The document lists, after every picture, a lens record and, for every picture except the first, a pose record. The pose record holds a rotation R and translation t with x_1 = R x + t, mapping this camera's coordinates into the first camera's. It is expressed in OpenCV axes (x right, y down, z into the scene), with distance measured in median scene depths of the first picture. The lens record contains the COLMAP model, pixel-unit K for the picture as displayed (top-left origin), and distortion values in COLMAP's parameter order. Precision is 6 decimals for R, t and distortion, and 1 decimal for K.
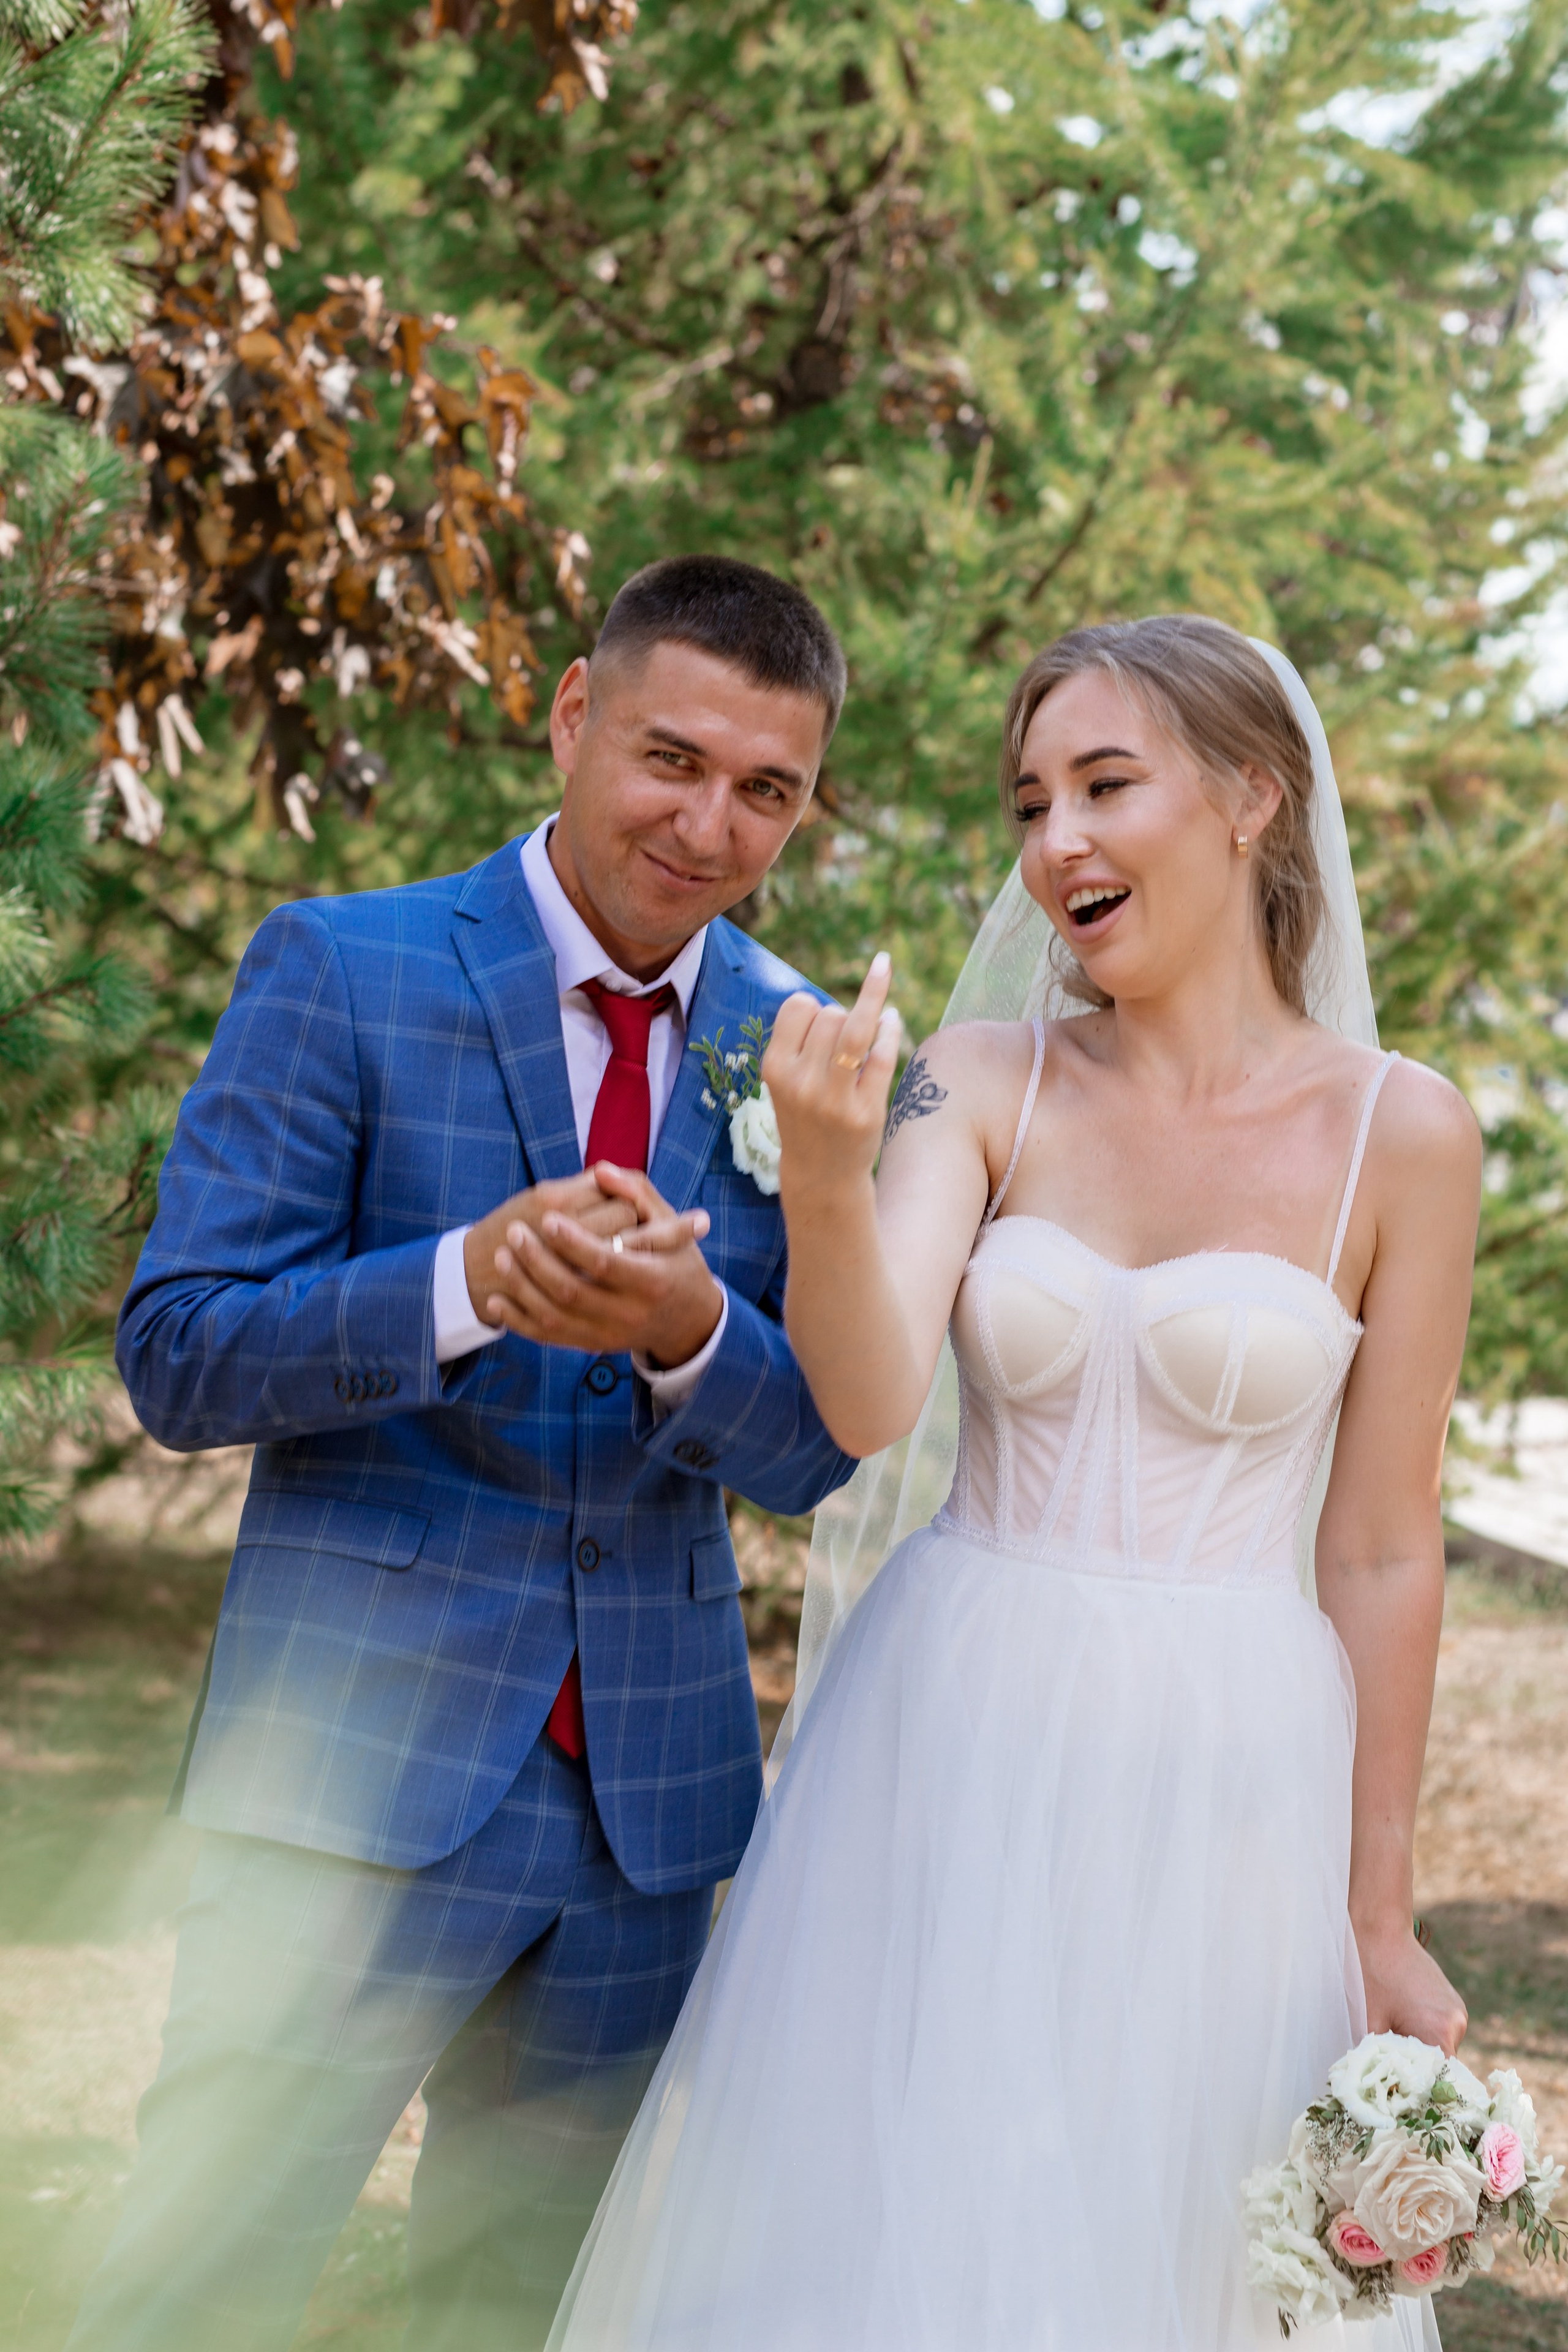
lens RADIAL K [[6675.1, 0, 722.8], [0, 6675.1, 1236.2], [0, 0, 1]] dist [0.181876, 0.132304]
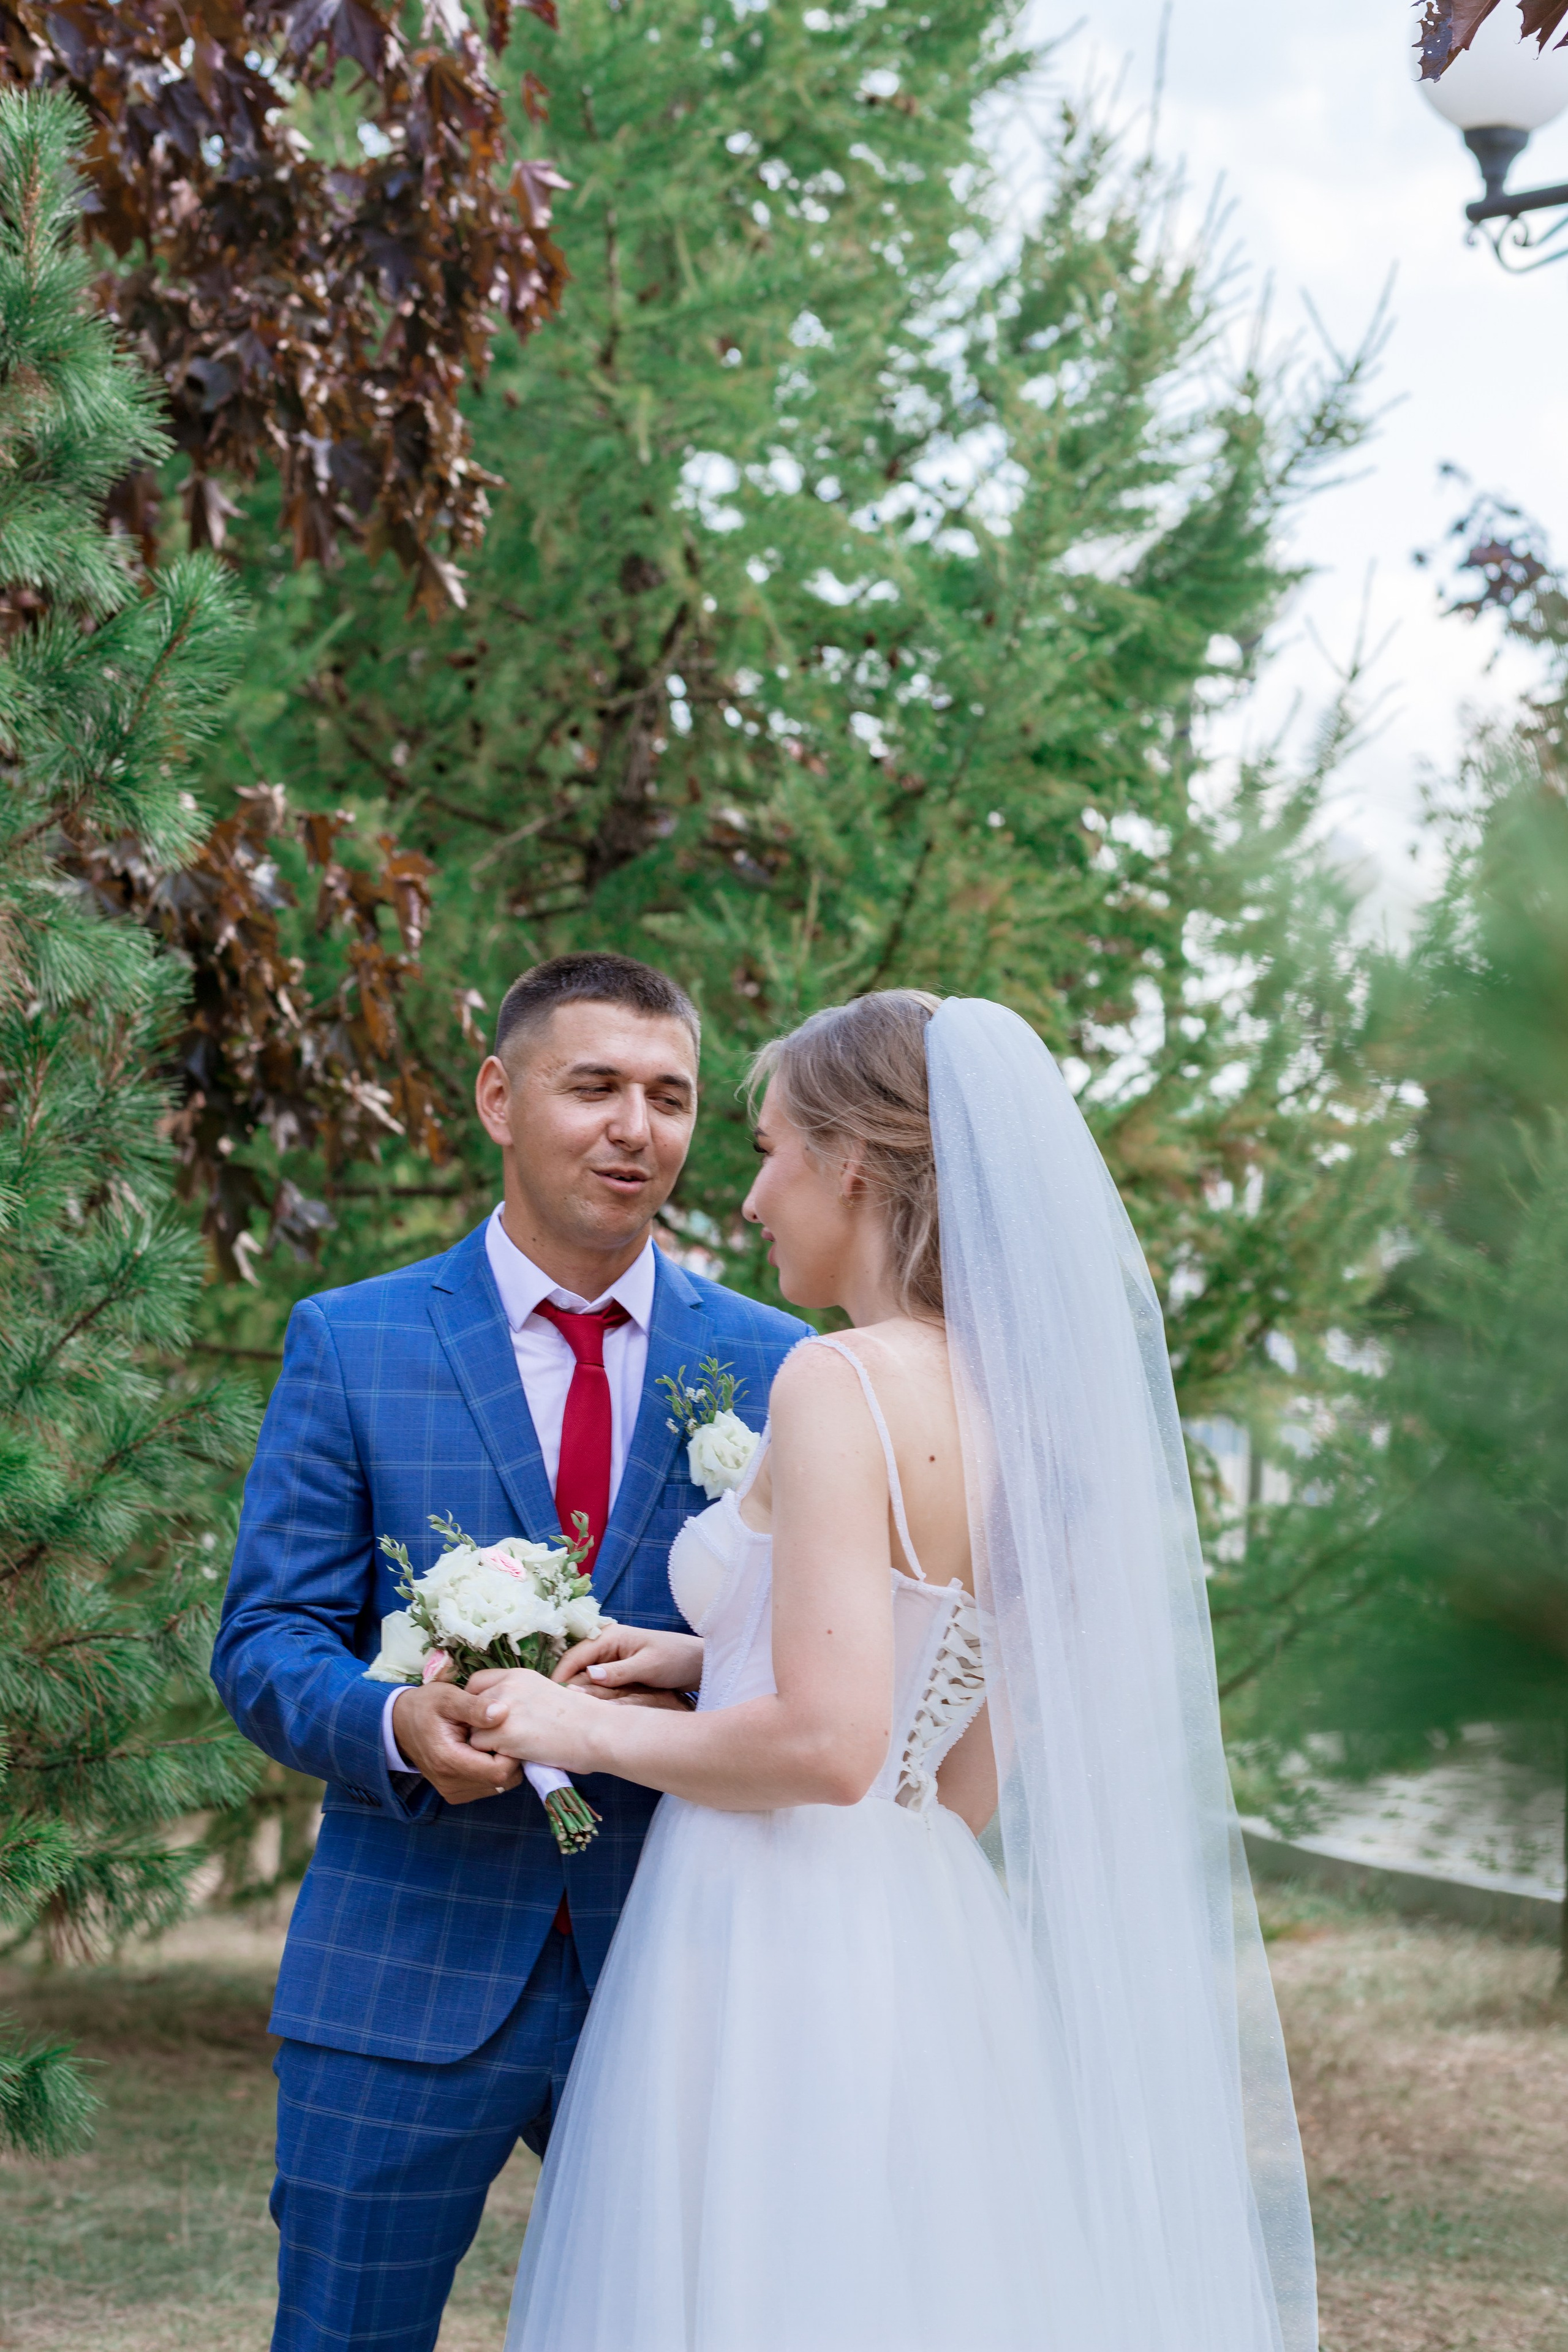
lens RADIAL K [[6680.0, 0, 784.0], [0, 6680.0, 1176.0], [0, 0, 1]] dist [0.218980, -3.674722]
pose [[0.993644, -0.093002, 0.063421, -0.044004], [0.097458, 0.992689, -0.071210, 0.009703], [-0.056334, 0.076938, 0.995443, -0.109472]]
